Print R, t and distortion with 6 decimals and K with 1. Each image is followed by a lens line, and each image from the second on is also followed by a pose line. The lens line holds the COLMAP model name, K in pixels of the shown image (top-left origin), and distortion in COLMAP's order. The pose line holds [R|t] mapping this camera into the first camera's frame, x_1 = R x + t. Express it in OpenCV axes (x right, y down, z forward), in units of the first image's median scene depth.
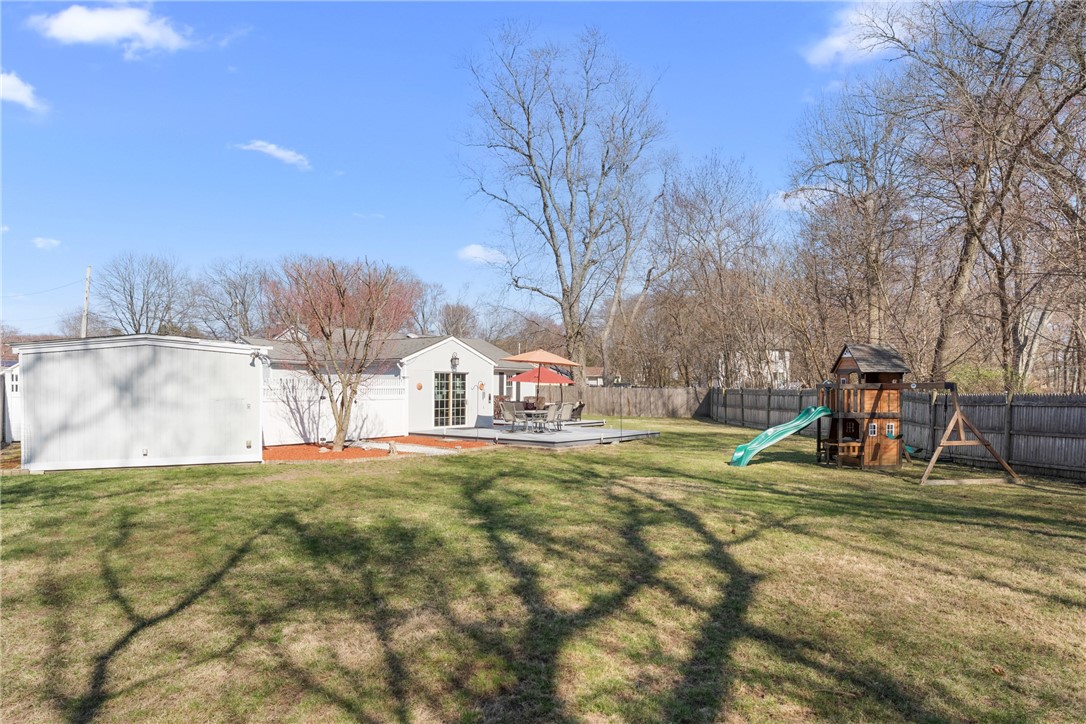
lens RADIAL K [[683.7, 0, 540.1], [0, 683.7, 364.6], [0, 0, 1]] dist [-0.005928, 0.000161]
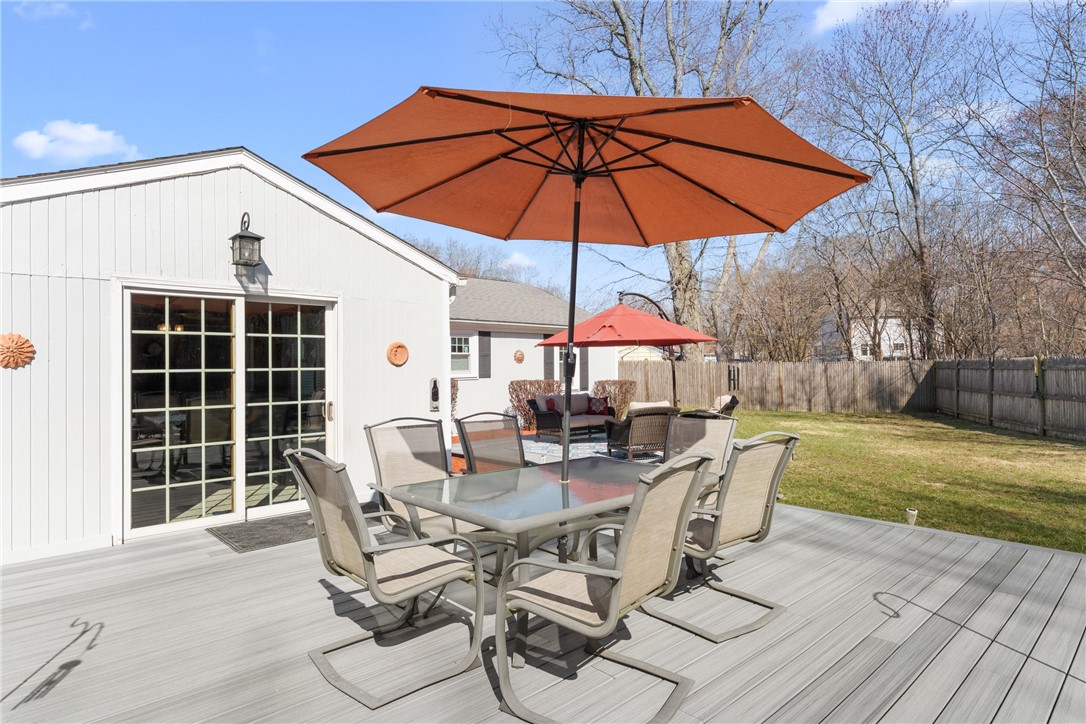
lens RADIAL K [[608.2, 0, 548.9], [0, 608.2, 356.4], [0, 0, 1]] dist [-0.003355, -0.002430]
pose [[0.989338, -0.017210, -0.144617, 0.012553], [0.019212, 0.999738, 0.012461, 0.032602], [0.144364, -0.015106, 0.989409, 0.798170]]
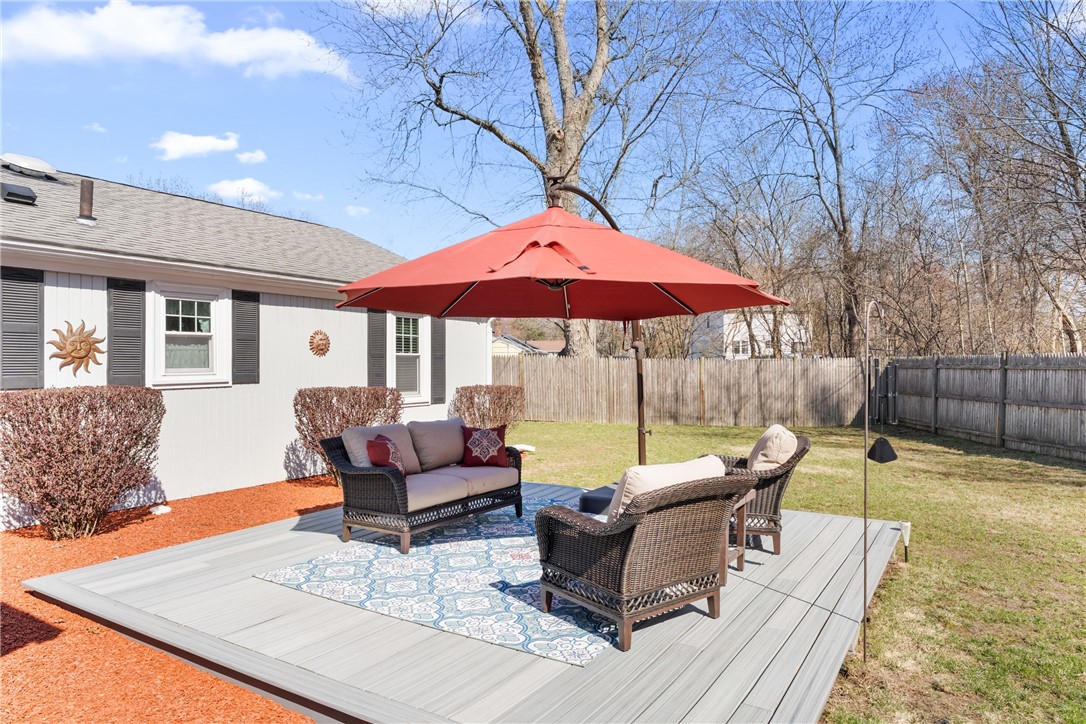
lens RADIAL K [[683.7, 0, 529.0], [0, 683.7, 358.7], [0, 0, 1]] dist [-0.005928, 0.000161]
pose [[0.997387, -0.010231, 0.071523, -0.020385], [0.008659, 0.999715, 0.022246, 0.041138], [-0.071730, -0.021568, 0.997191, 1.029721]]
